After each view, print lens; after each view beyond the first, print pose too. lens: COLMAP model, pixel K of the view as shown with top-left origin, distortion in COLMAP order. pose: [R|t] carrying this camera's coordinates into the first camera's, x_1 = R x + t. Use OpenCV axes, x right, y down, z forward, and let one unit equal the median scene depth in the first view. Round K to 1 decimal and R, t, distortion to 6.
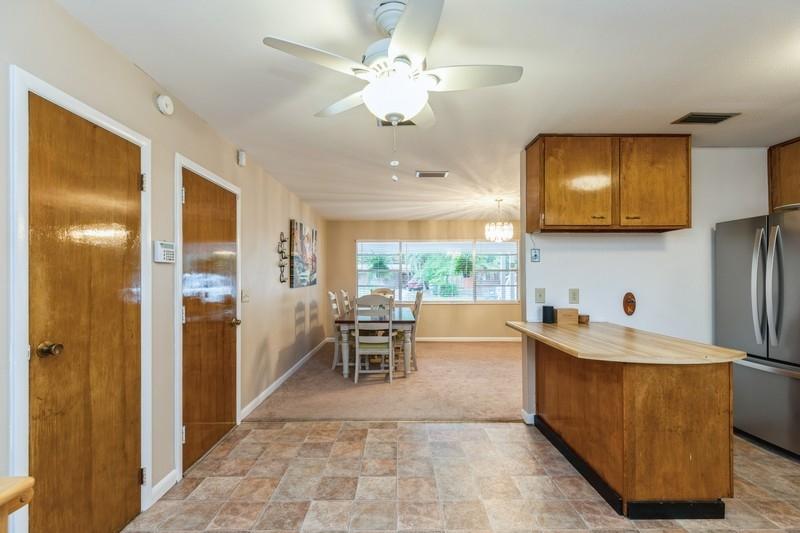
lens RADIAL K [[358.2, 0, 396.8], [0, 358.2, 275.0], [0, 0, 1]] dist [0.003174, -0.001142]
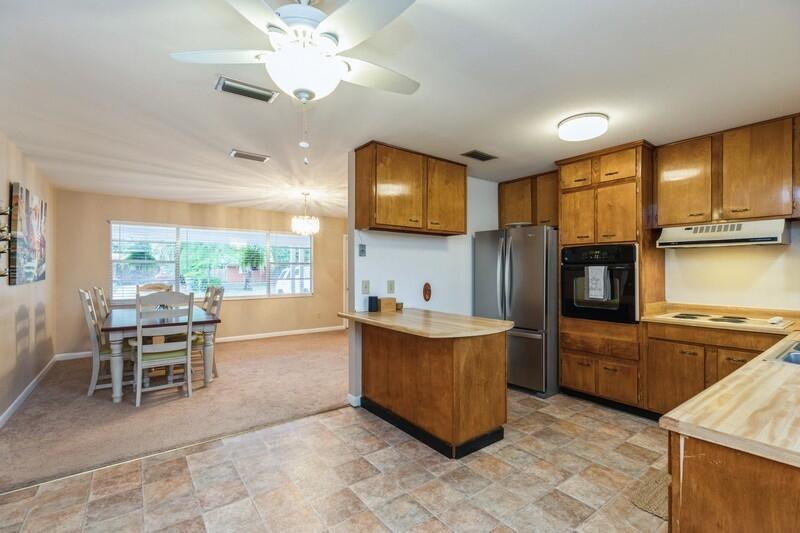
lens RADIAL K [[358.2, 0, 395.9], [0, 358.2, 270.3], [0, 0, 1]] dist [0.003174, -0.001142]
pose [[0.804624, 0.003373, 0.593776, -0.190756], [-0.007287, 0.999965, 0.004195, 0.000541], [-0.593740, -0.007702, 0.804620, 0.068392]]
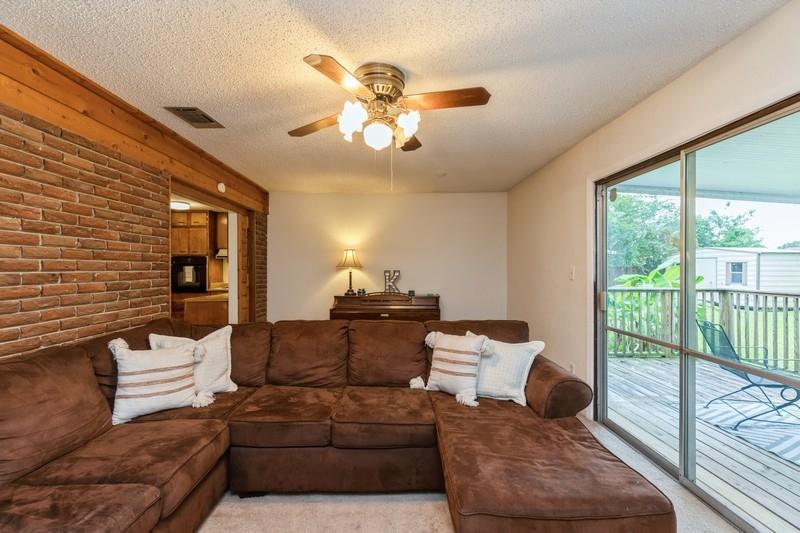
lens RADIAL K [[358.2, 0, 401.7], [0, 358.2, 268.6], [0, 0, 1]] dist [0.003174, -0.001142]
pose [[-0.012919, 0.000790, 0.999916, -1.370712], [-0.004505, 0.999989, -0.000848, -0.001799], [-0.999906, -0.004516, -0.012915, -0.758505]]
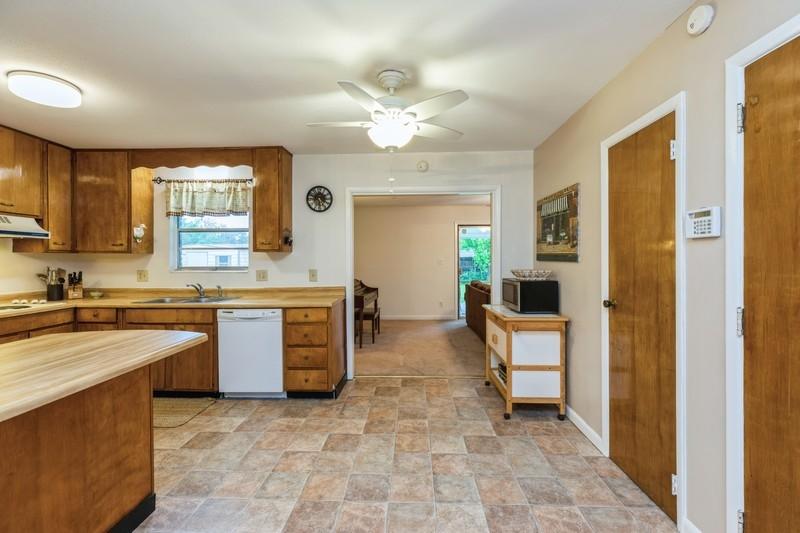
lens RADIAL K [[358.2, 0, 401.9], [0, 358.2, 261.7], [0, 0, 1]] dist [0.003174, -0.001142]
pose [[-0.999351, 0.004952, 0.035694, -0.050100], [0.004915, 0.999987, -0.001127, 0.008951], [-0.035699, -0.000951, -0.999362, 1.291510]]
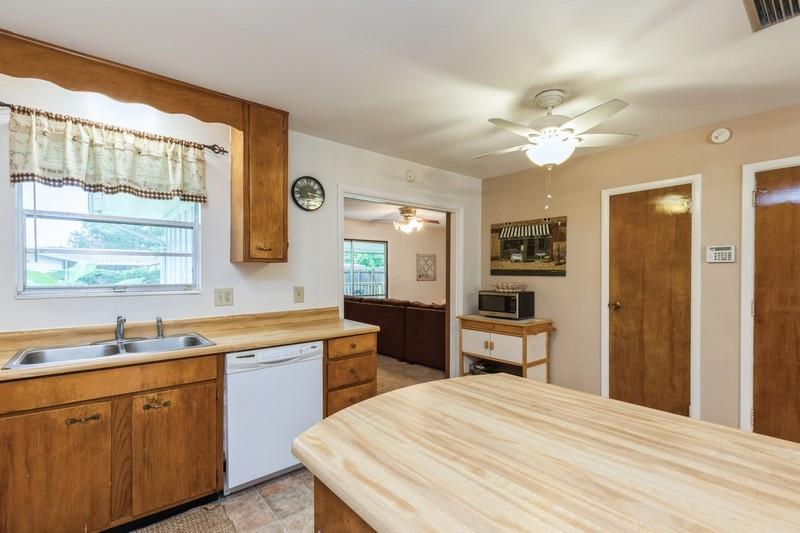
lens RADIAL K [[358.2, 0, 401.6], [0, 358.2, 275.2], [0, 0, 1]] dist [0.003174, -0.001142]
pose [[-0.767875, 0.004191, -0.640586, 0.746457], [0.004721, 0.999988, 0.000884, 0.003823], [0.640582, -0.002345, -0.767886, 0.924784]]
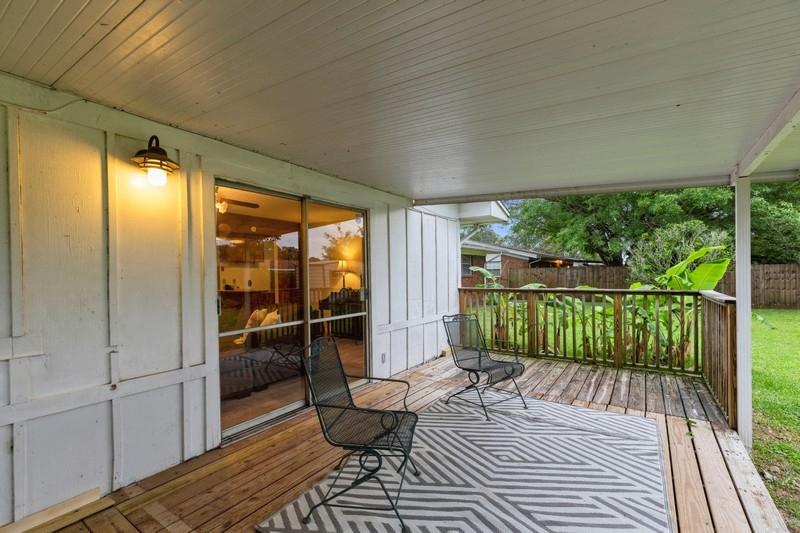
lens RADIAL K [[358.2, 0, 401.5], [0, 358.2, 273.1], [0, 0, 1]] dist [0.003174, -0.001142]
pose [[0.563891, -0.006676, 0.825822, -1.443891], [0.013955, 0.999902, -0.001446, 0.009327], [-0.825731, 0.012340, 0.563929, -2.255078]]
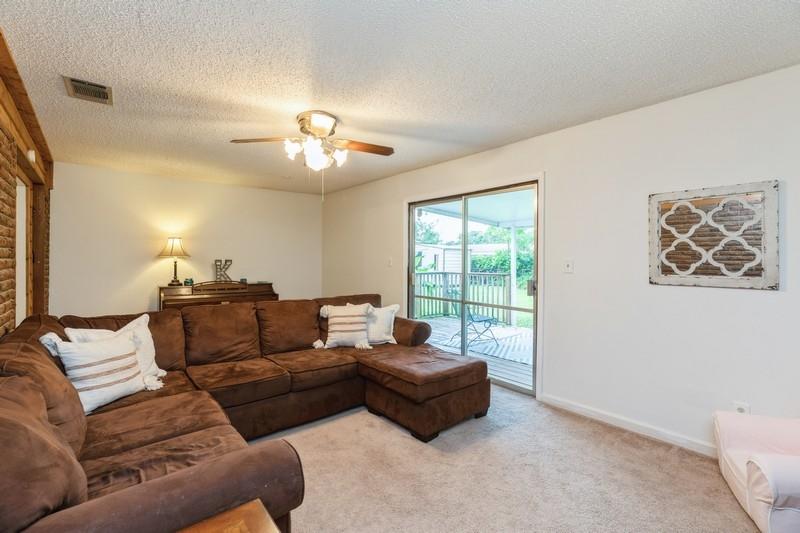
lens RADIAL K [[358.2, 0, 392.3], [0, 358.2, 259.4], [0, 0, 1]] dist [0.003174, -0.001142]
pose [[-0.631228, -0.001931, 0.775595, -1.543302], [-0.006607, 0.999974, -0.002887, 0.003996], [-0.775569, -0.006947, -0.631224, -0.265041]]
